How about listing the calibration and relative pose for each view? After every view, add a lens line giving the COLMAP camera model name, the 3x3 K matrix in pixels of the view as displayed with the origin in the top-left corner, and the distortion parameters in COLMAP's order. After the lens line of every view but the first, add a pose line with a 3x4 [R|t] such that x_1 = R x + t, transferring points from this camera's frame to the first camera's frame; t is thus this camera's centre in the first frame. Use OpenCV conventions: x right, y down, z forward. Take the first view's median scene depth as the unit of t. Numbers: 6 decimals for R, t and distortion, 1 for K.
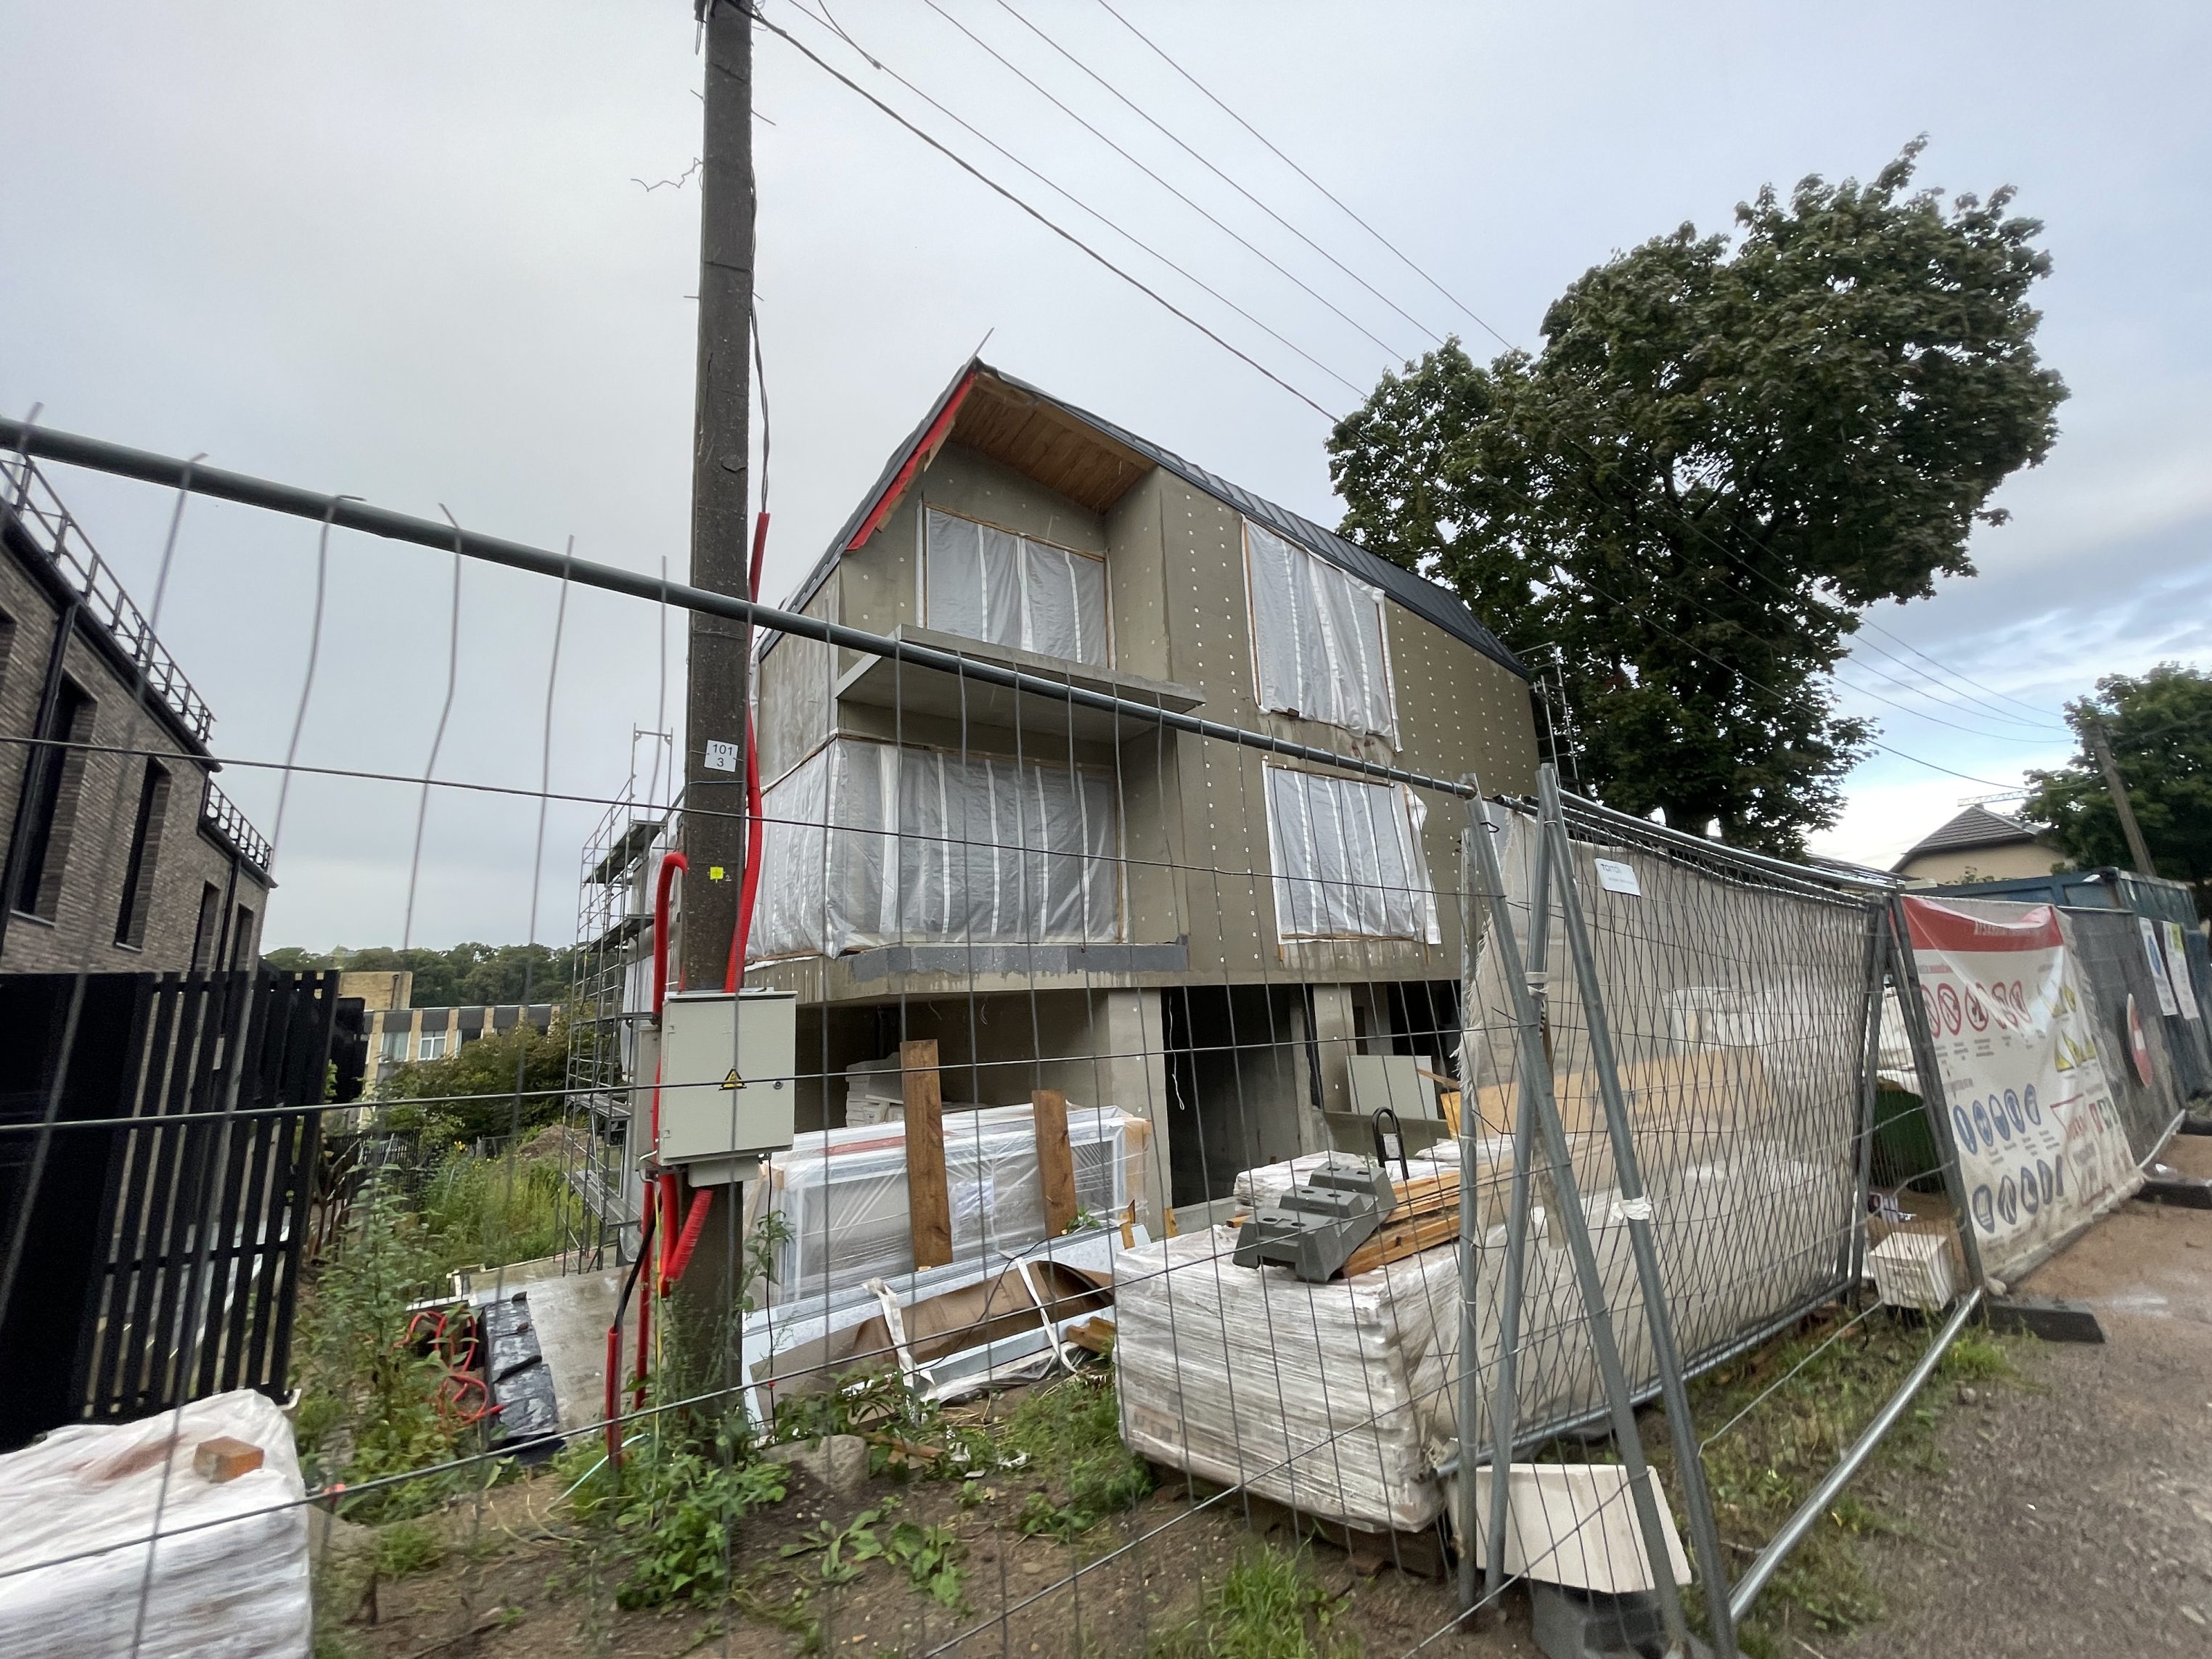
lens RADIAL K [[858.8, 0, 1114.0], [0, 858.8, 822.9], [0, 0, 1]] dist [-0.009298, -0.000266]
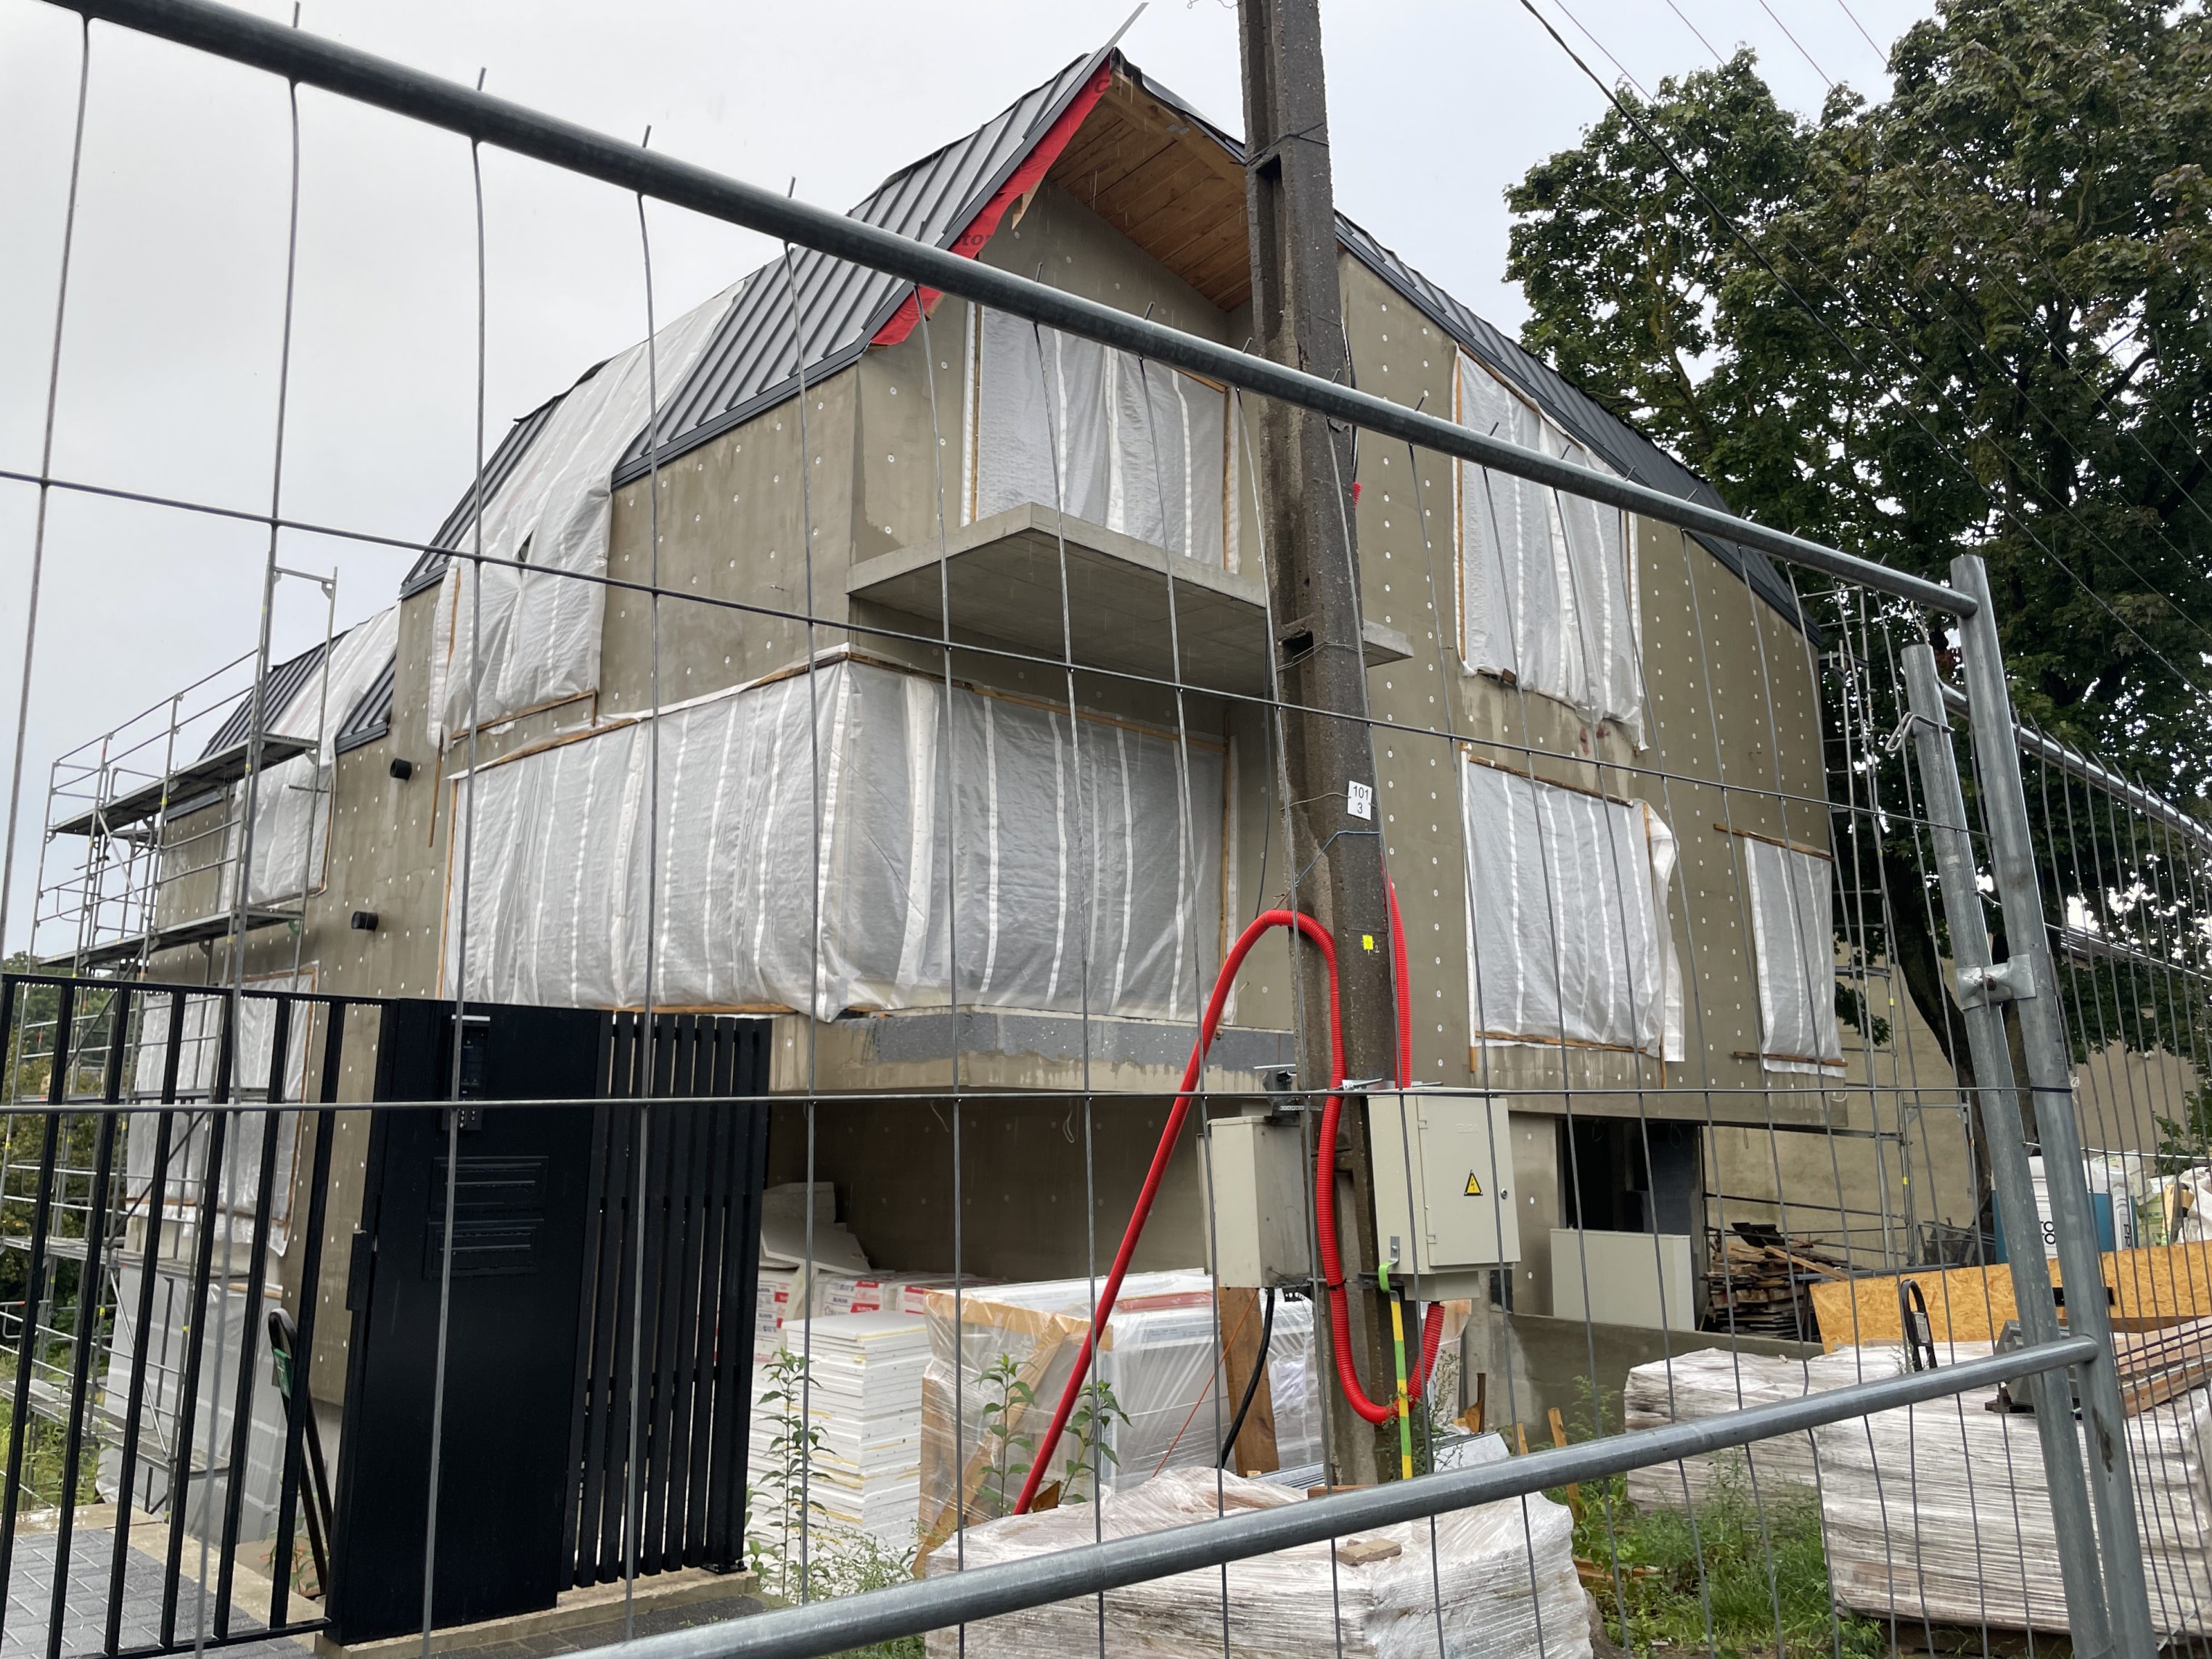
lens RADIAL K [[1638.1, 0, 1087.1], [0, 1638.1, 828.3], [0, 0, 1]] dist [0.036062, -0.035646]
pose [[0.986857, 0.087386, 0.135932, -0.254950], [-0.090977, 0.995644, 0.020422, -0.016334], [-0.133555, -0.032520, 0.990508, -0.147047]]
